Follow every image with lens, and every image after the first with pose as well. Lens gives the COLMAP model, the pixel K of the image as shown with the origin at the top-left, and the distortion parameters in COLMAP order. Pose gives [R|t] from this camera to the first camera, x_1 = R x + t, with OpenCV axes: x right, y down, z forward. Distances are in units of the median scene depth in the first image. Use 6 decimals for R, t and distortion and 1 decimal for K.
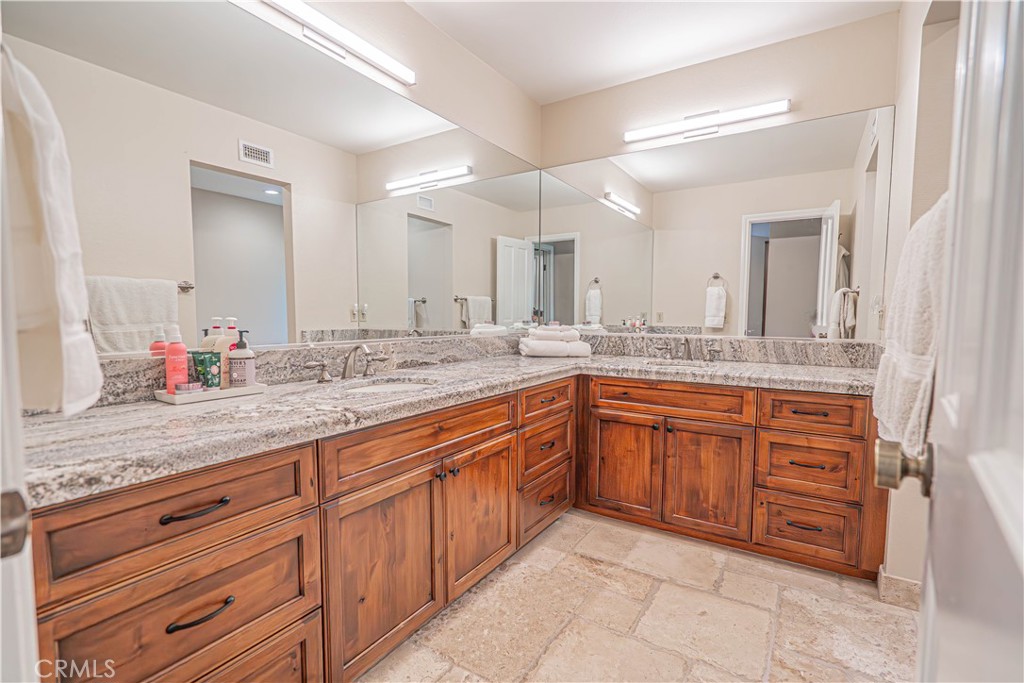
lens RADIAL K [[466.4, 0, 510.7], [0, 466.4, 349.7], [0, 0, 1]] dist [0.000536, 0.000784]
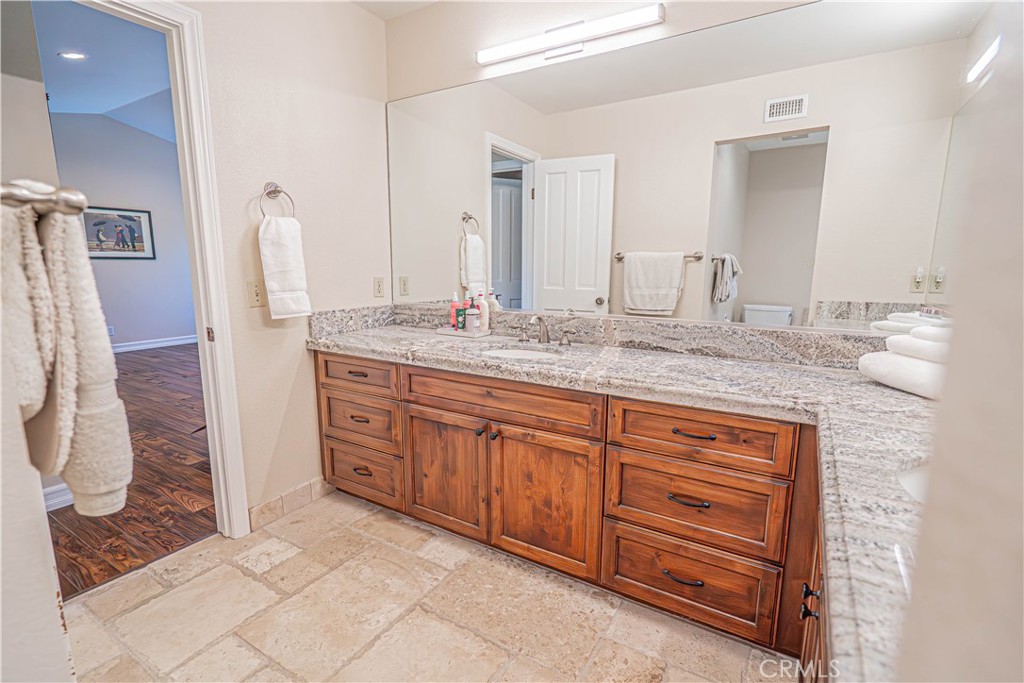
lens RADIAL K [[466.4, 0, 509.8], [0, 466.4, 347.2], [0, 0, 1]] dist [0.000536, 0.000784]
pose [[0.027296, 0.168706, -0.985288, 0.870826], [-0.079103, 0.982929, 0.166111, -0.124812], [0.996493, 0.073405, 0.040175, 0.899615]]
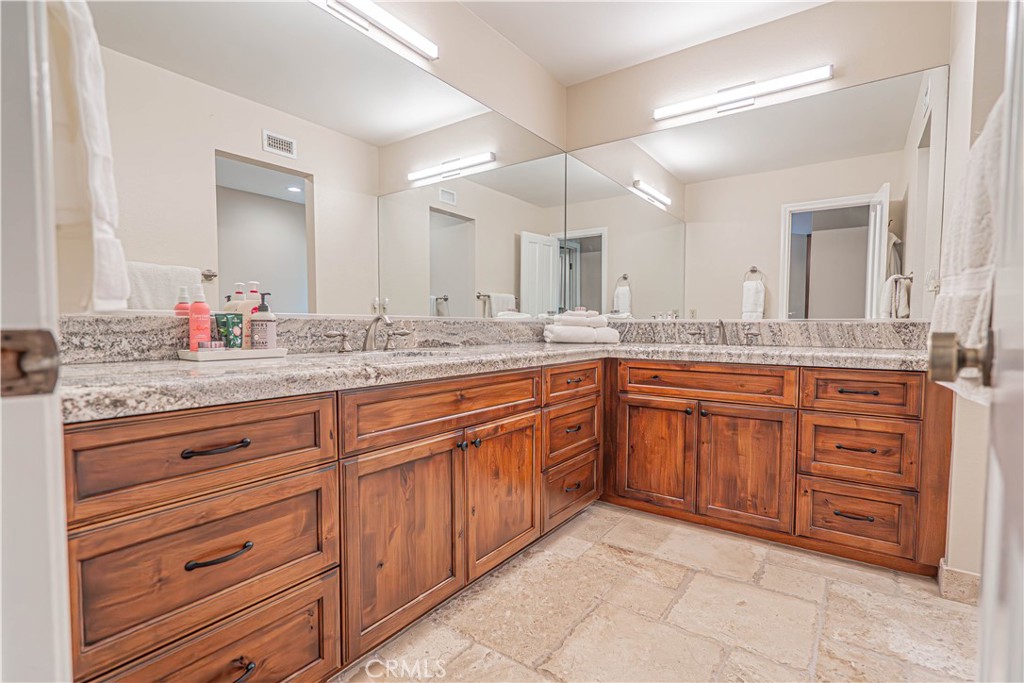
lens RADIAL K [[485.4, 0, 510.1], [0, 485.4, 349.9], [0, 0, 1]] dist [0.005664, -0.000099]
pose [[0.998675, 0.001834, -0.051427, 0.000735], [-0.003080, 0.999703, -0.024159, 0.085689], [0.051367, 0.024285, 0.998385, -0.003111]]
